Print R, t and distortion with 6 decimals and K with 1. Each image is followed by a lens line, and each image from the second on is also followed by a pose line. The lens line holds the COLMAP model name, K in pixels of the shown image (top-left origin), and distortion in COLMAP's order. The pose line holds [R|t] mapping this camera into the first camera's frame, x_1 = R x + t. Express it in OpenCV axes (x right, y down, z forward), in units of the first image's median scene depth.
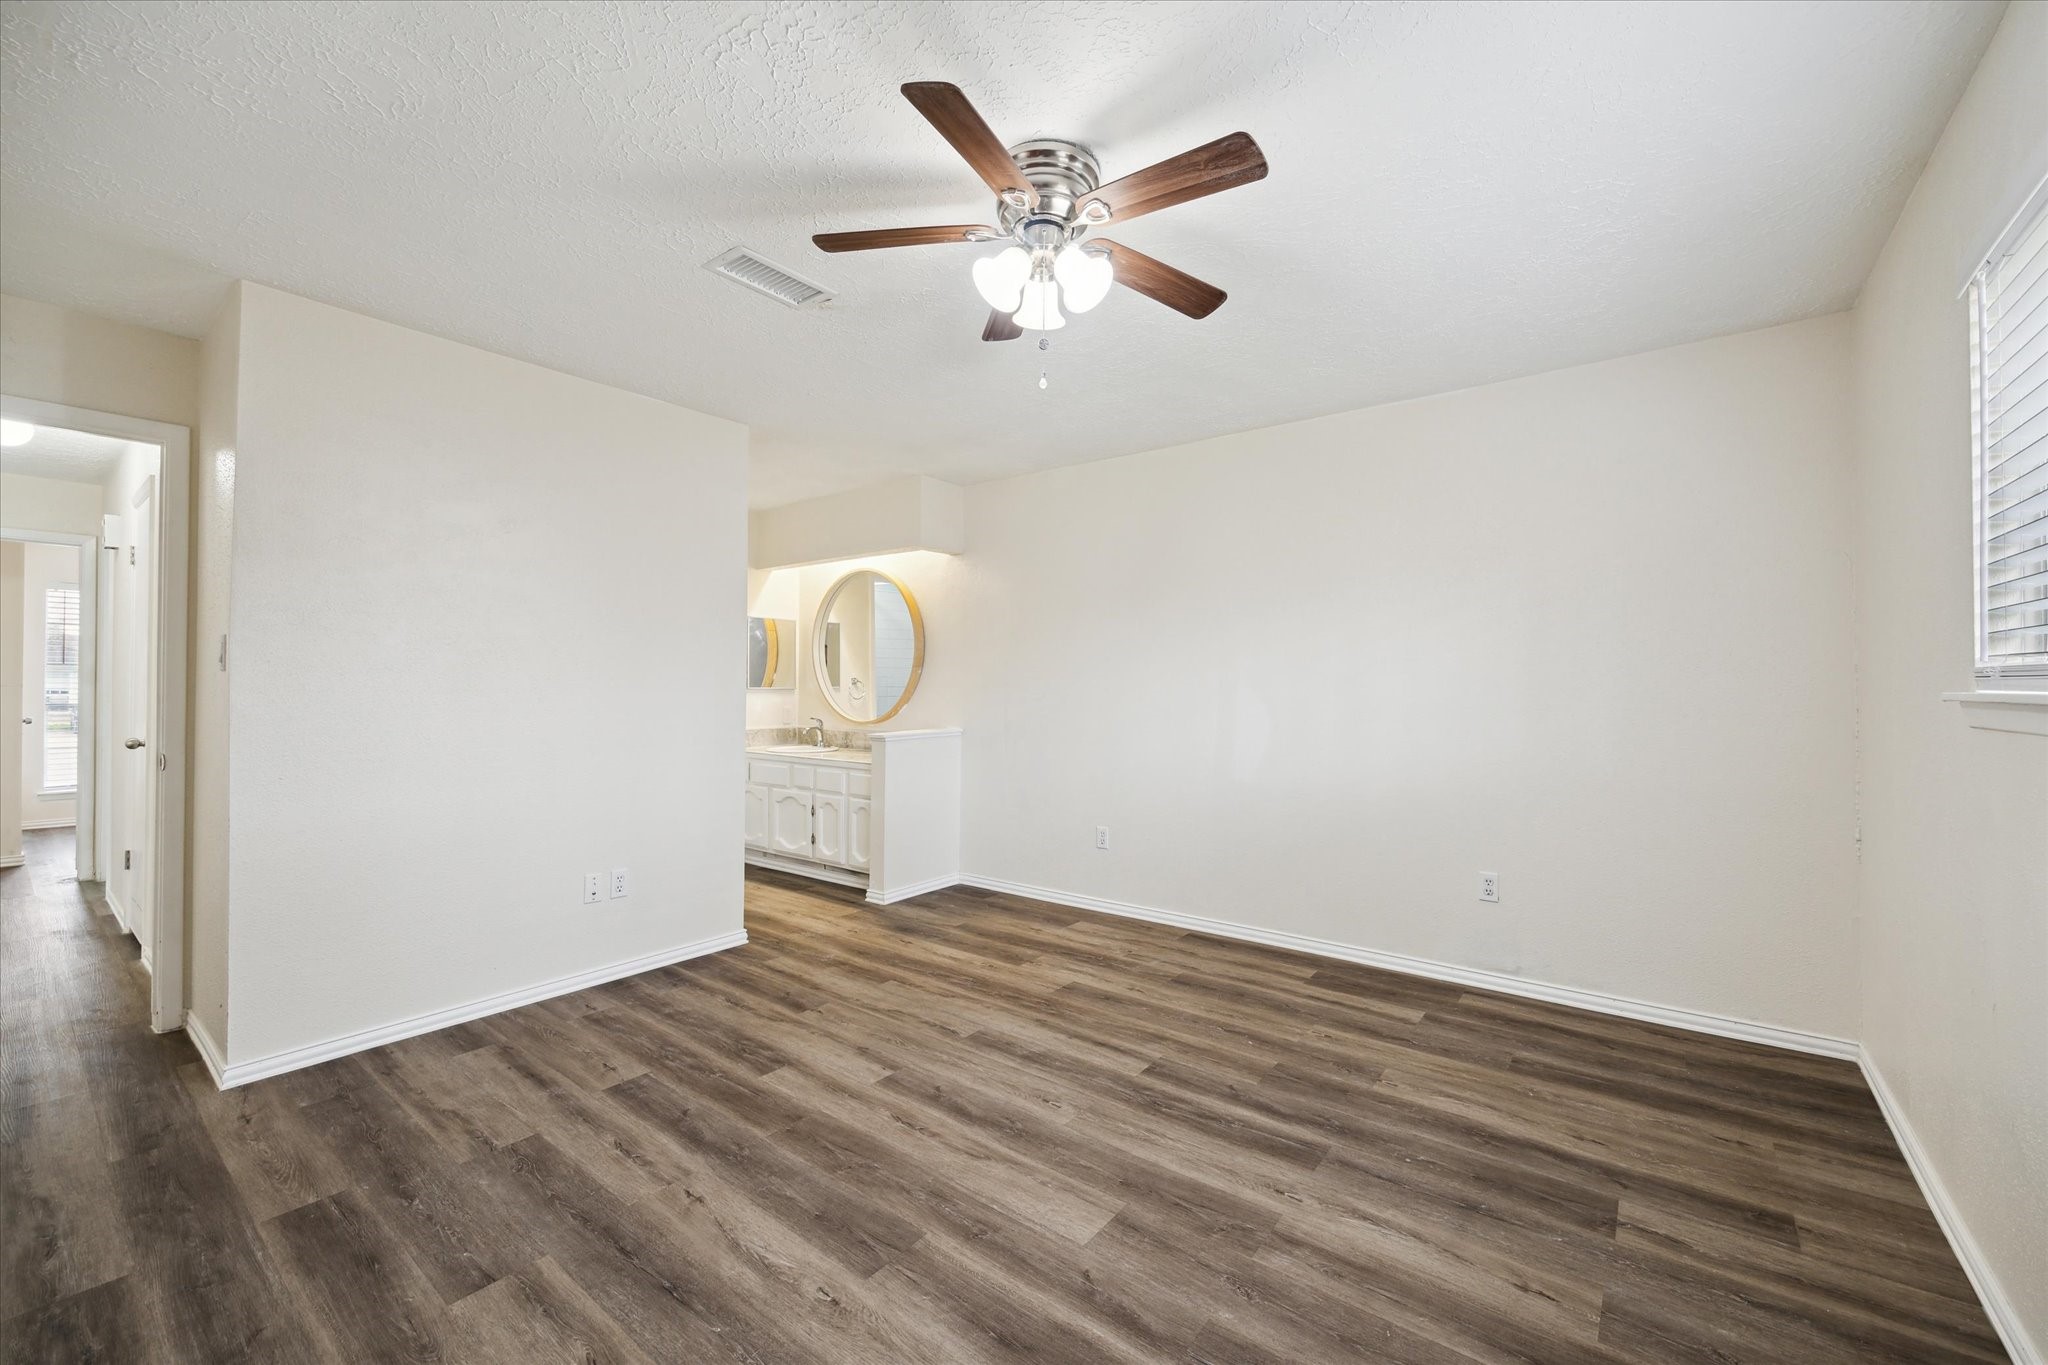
lens RADIAL K [[820.0, 0, 1035.3], [0, 820.0, 681.2], [0, 0, 1]] dist [-0.003112, 0.000346]
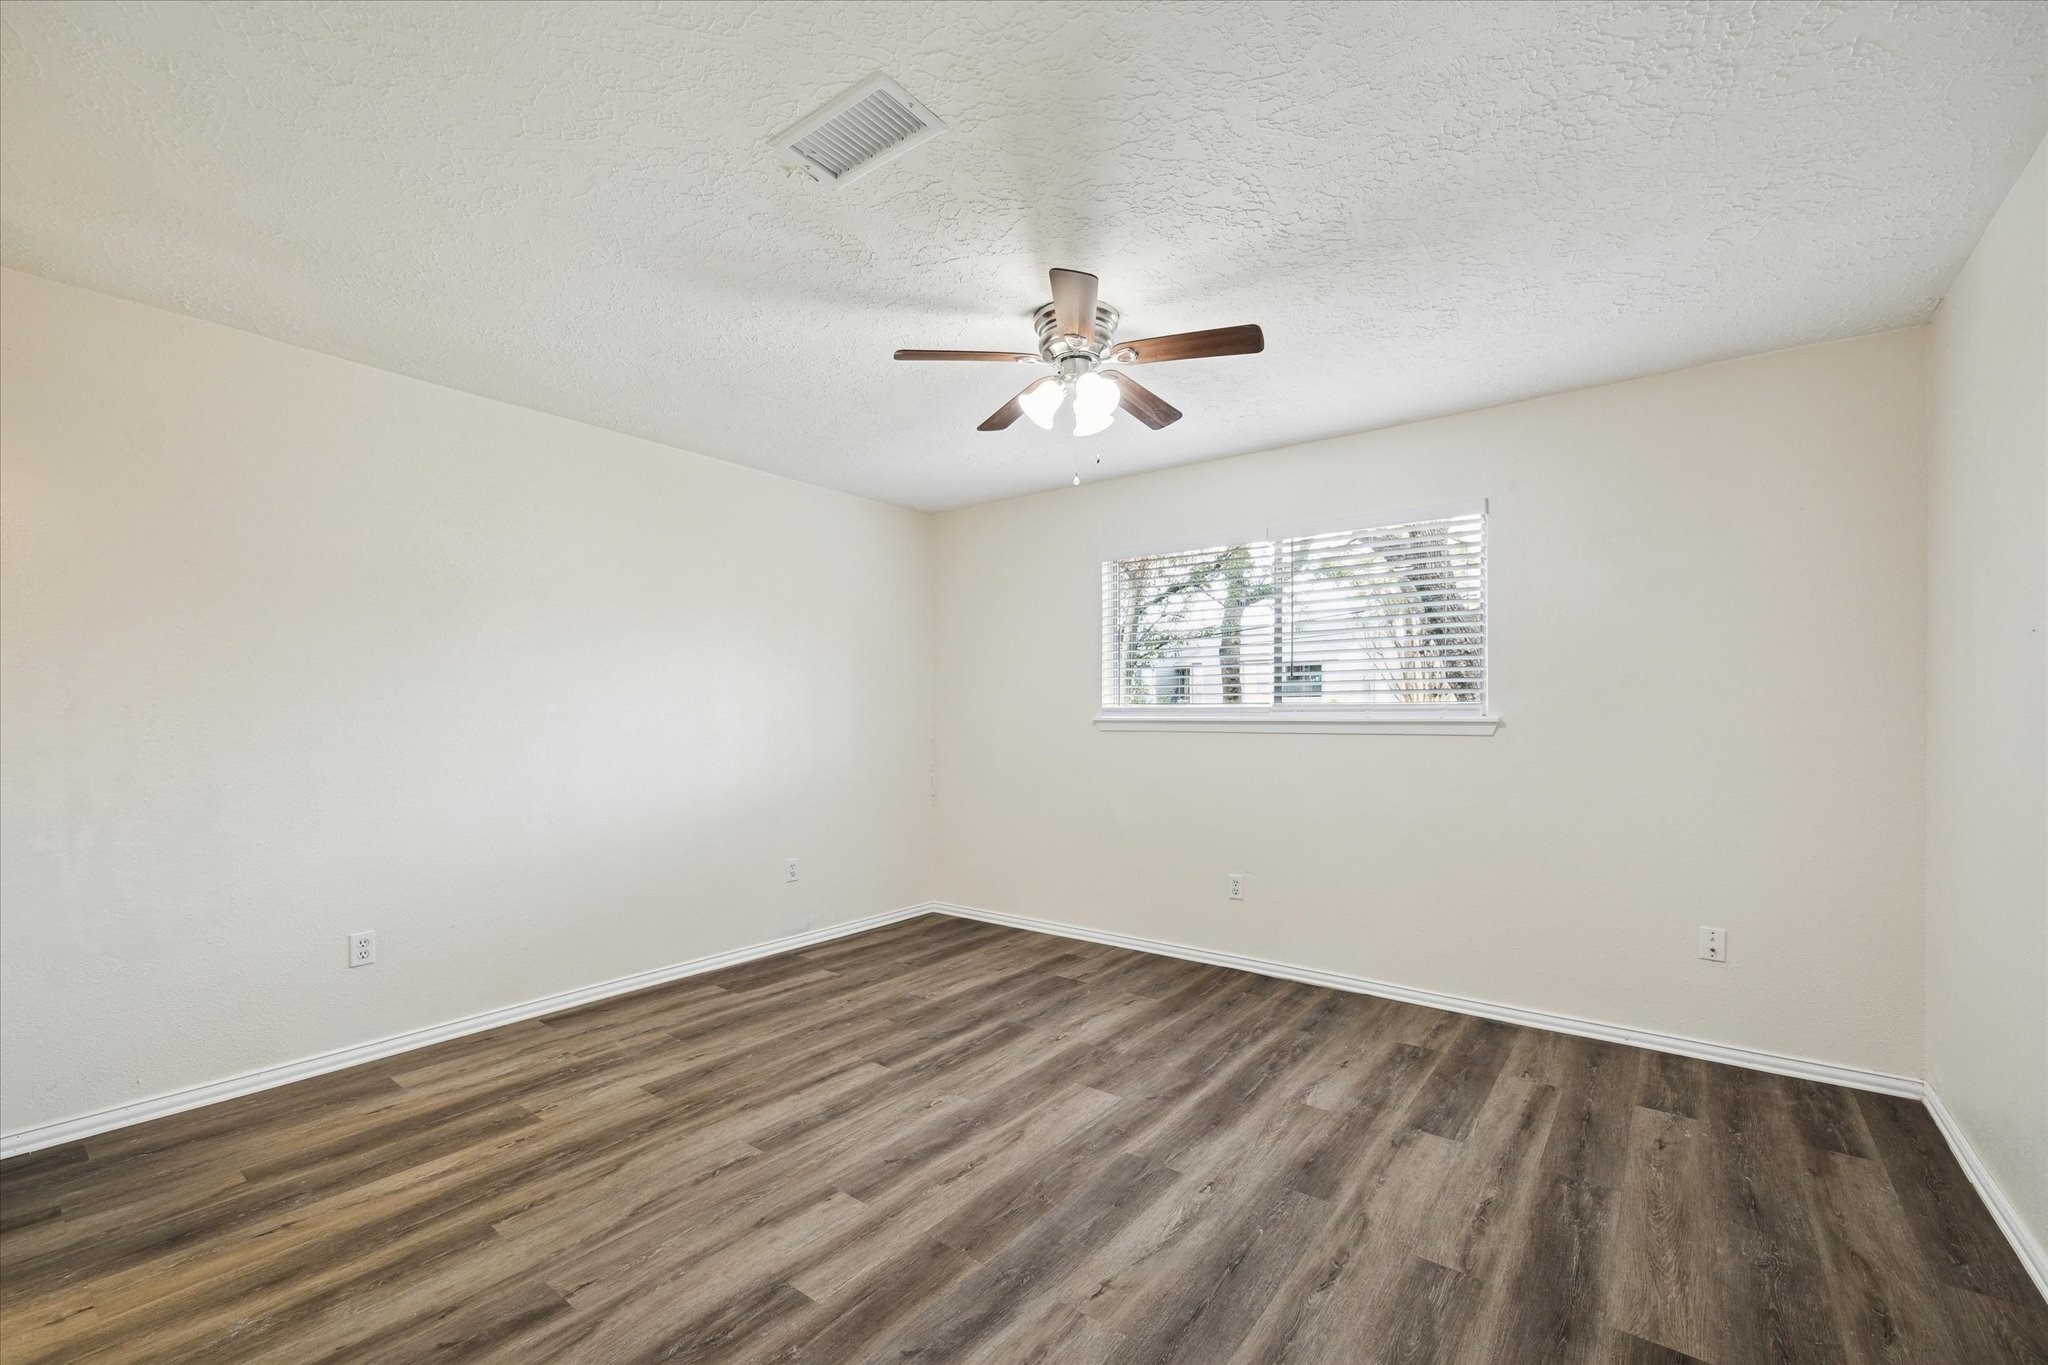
lens RADIAL K [[820.0, 0, 1039.6], [0, 820.0, 684.4], [0, 0, 1]] dist [-0.003112, 0.000346]
pose [[0.002785, 0.036403, 0.999333, -0.929750], [-0.005621, 0.999322, -0.036387, 0.002561], [-0.999980, -0.005516, 0.002988, 0.745120]]
